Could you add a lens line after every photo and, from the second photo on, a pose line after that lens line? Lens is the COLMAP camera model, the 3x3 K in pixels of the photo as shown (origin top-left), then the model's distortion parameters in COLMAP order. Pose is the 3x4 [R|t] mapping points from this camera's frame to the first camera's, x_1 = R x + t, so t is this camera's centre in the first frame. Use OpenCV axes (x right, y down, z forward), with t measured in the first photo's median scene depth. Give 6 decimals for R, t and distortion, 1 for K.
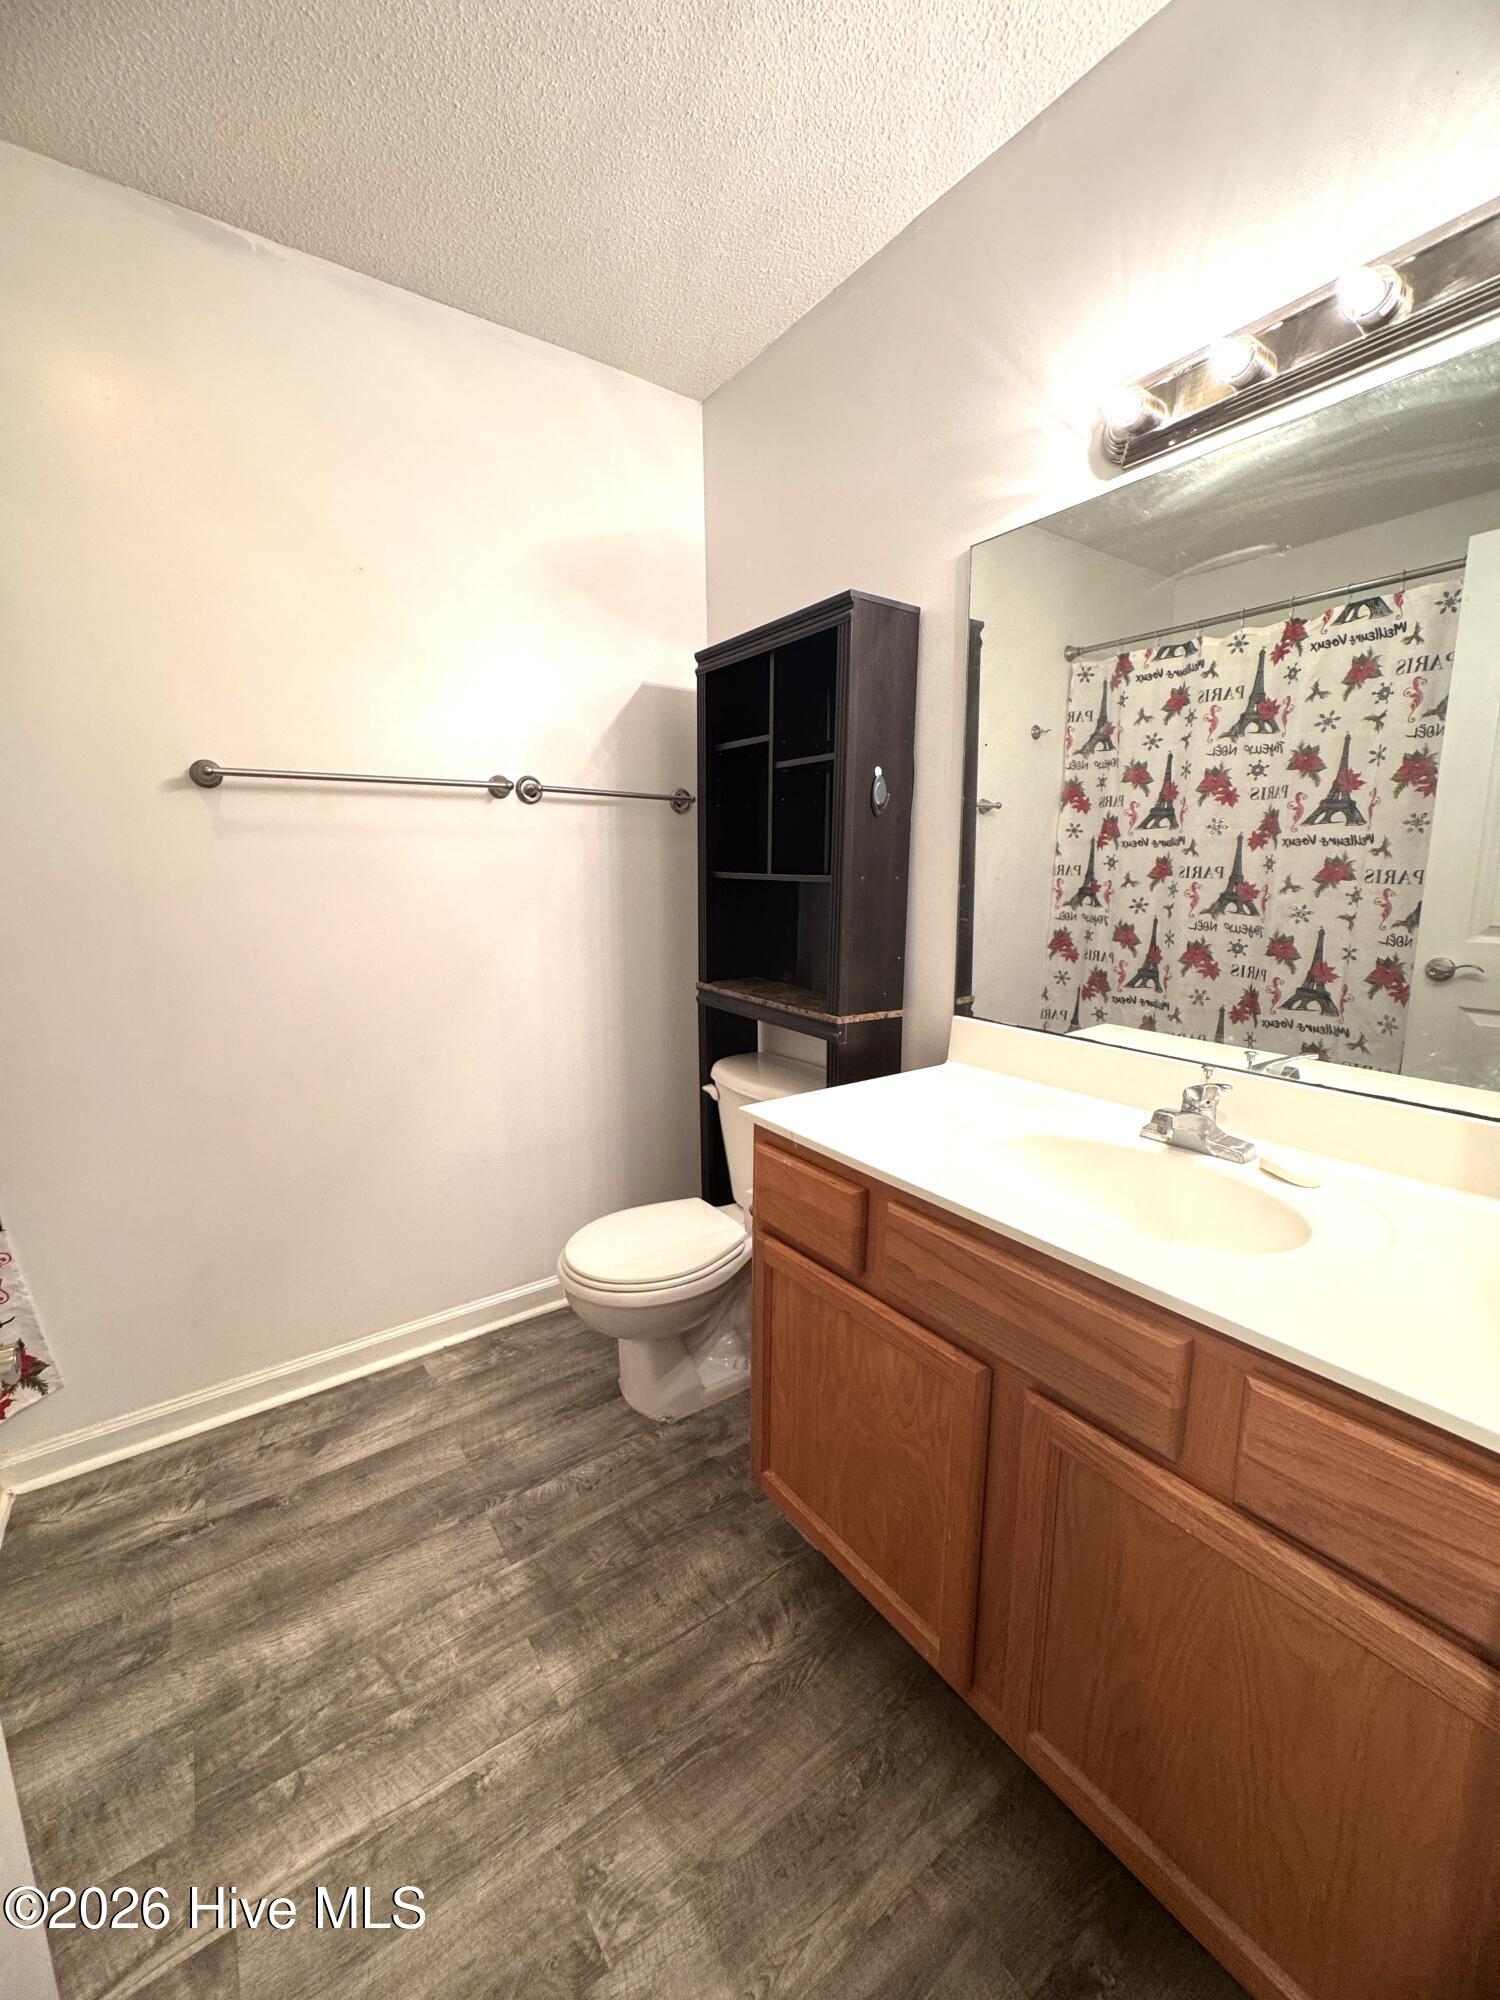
lens RADIAL K [[800.8, 0, 746.7], [0, 800.8, 1007.1], [0, 0, 1]] dist [-0.000724, -0.000286]
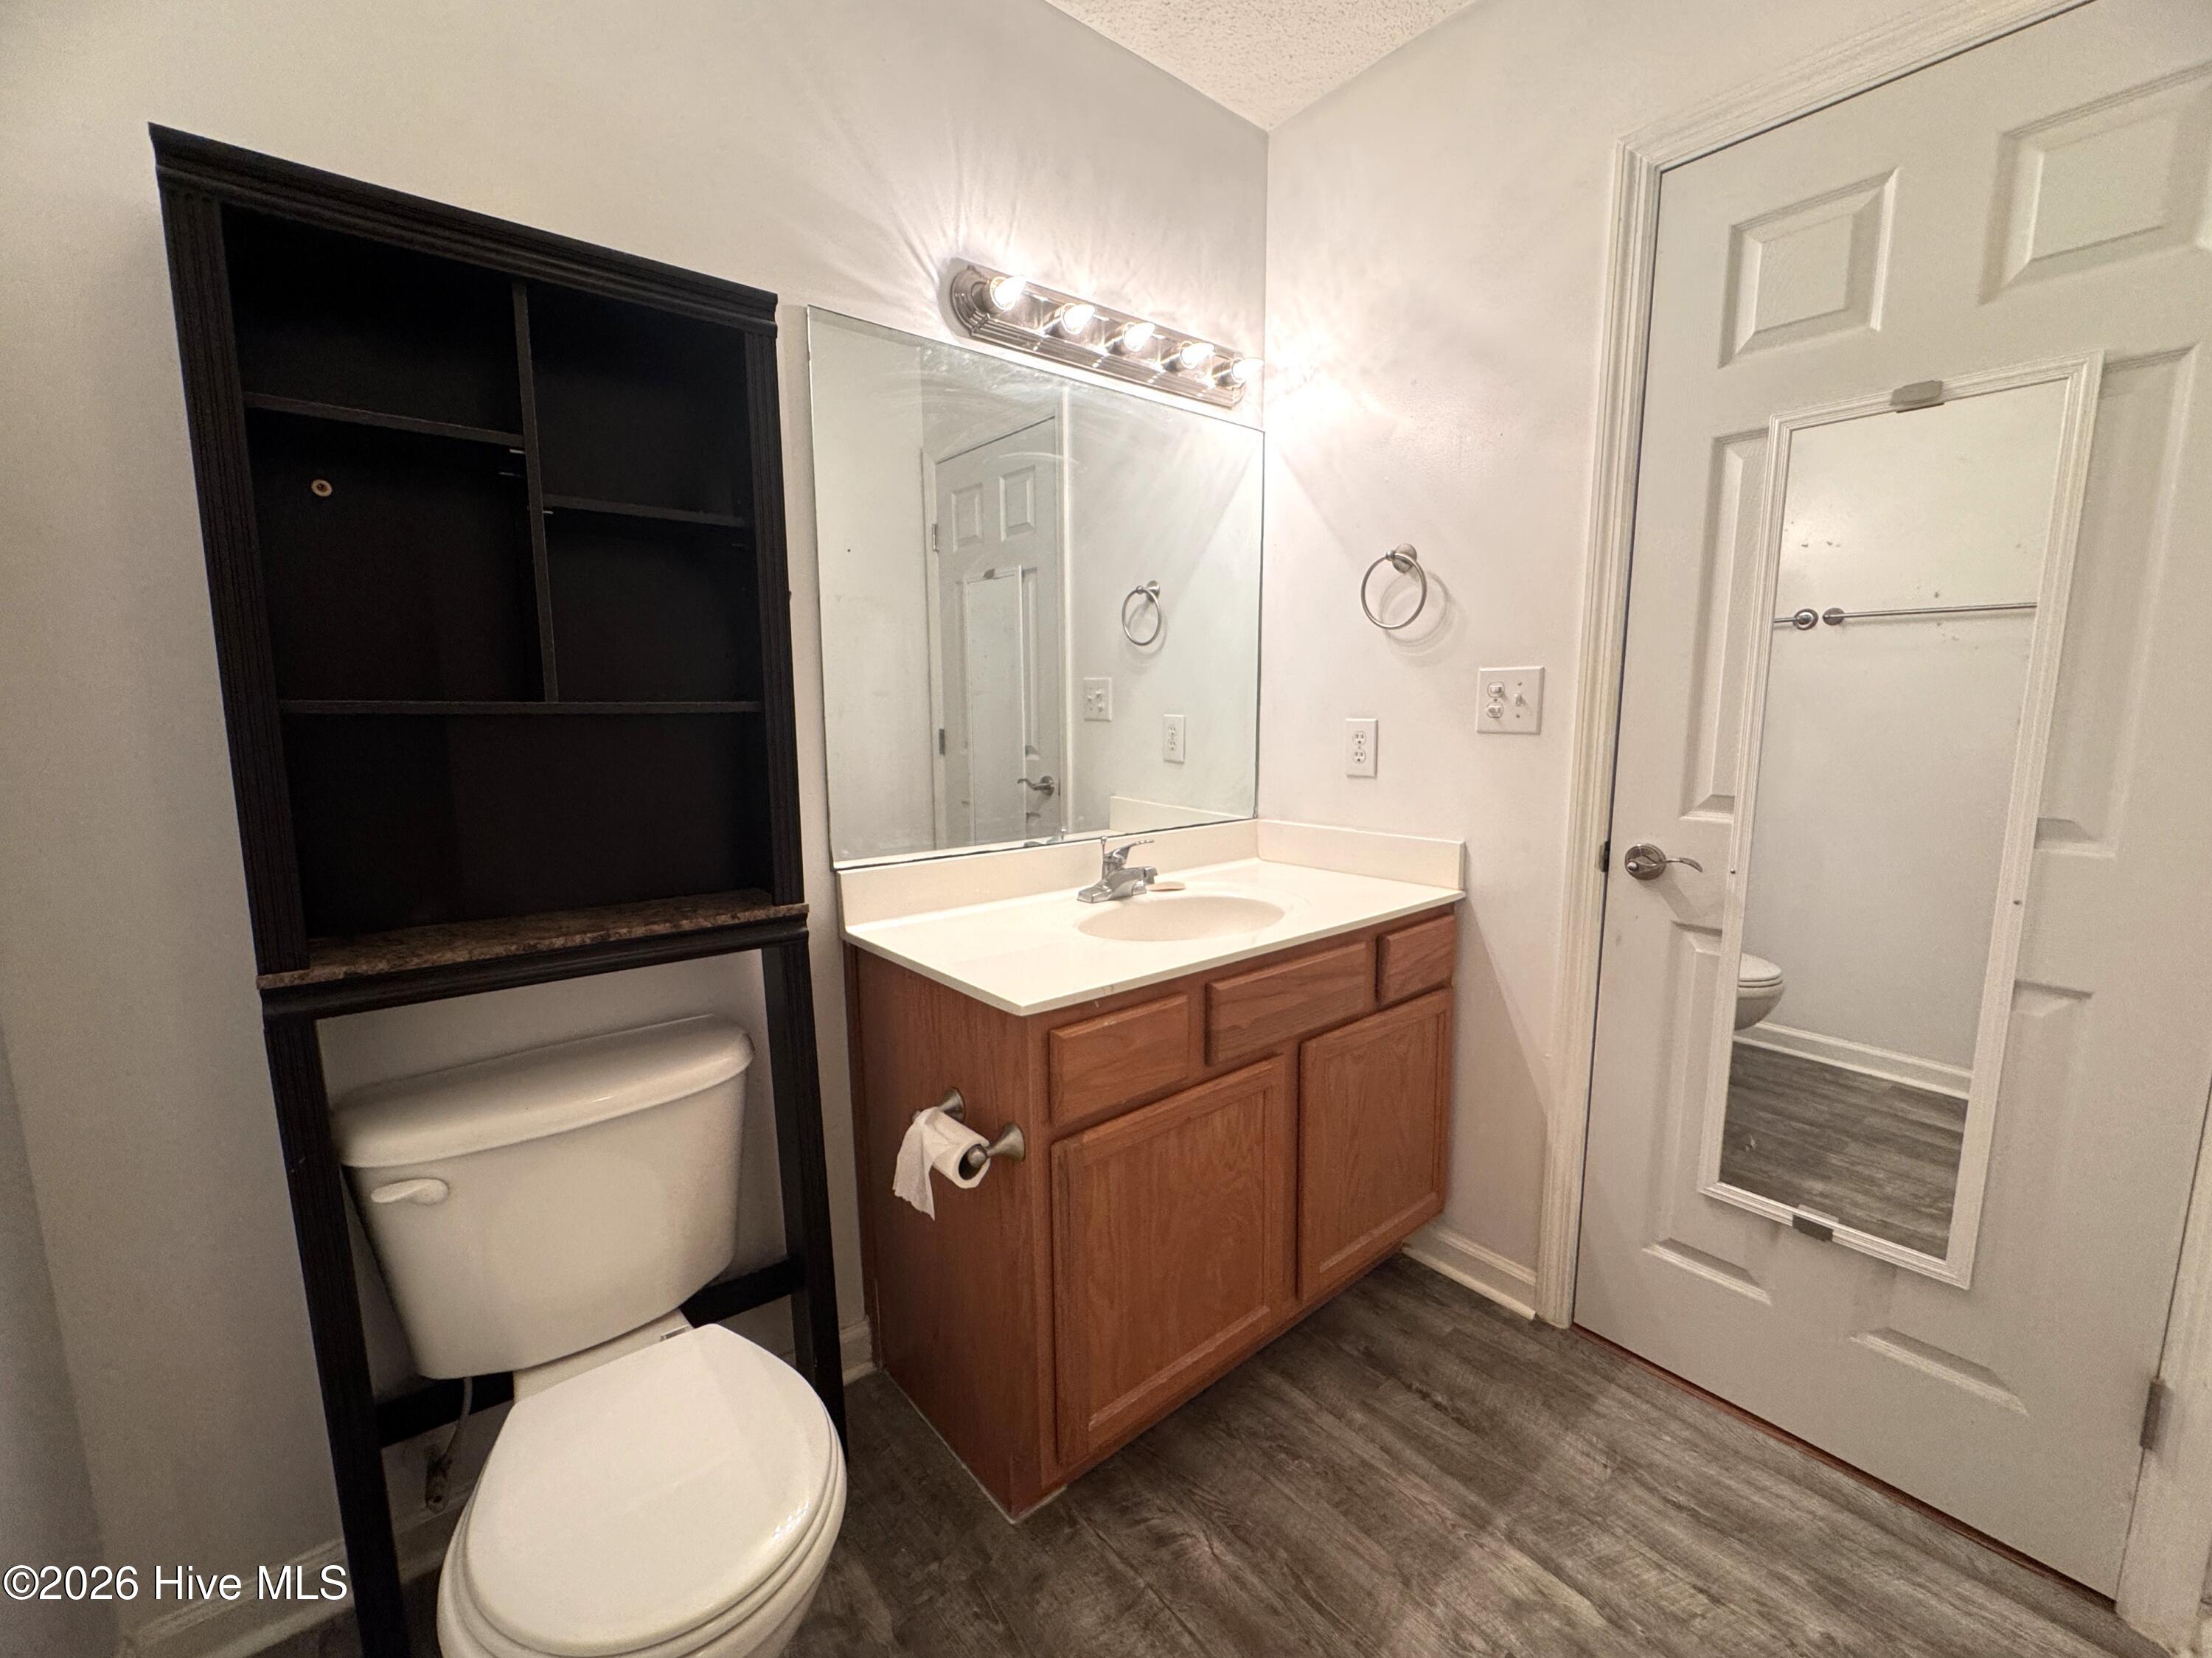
lens RADIAL K [[916.9, 0, 1102.7], [0, 916.9, 827.3], [0, 0, 1]] dist [-0.001609, -0.000030]
pose [[-0.076610, -0.135287, 0.987840, -0.983256], [0.181017, 0.972400, 0.147211, -0.174460], [-0.980492, 0.190094, -0.050007, 1.108084]]
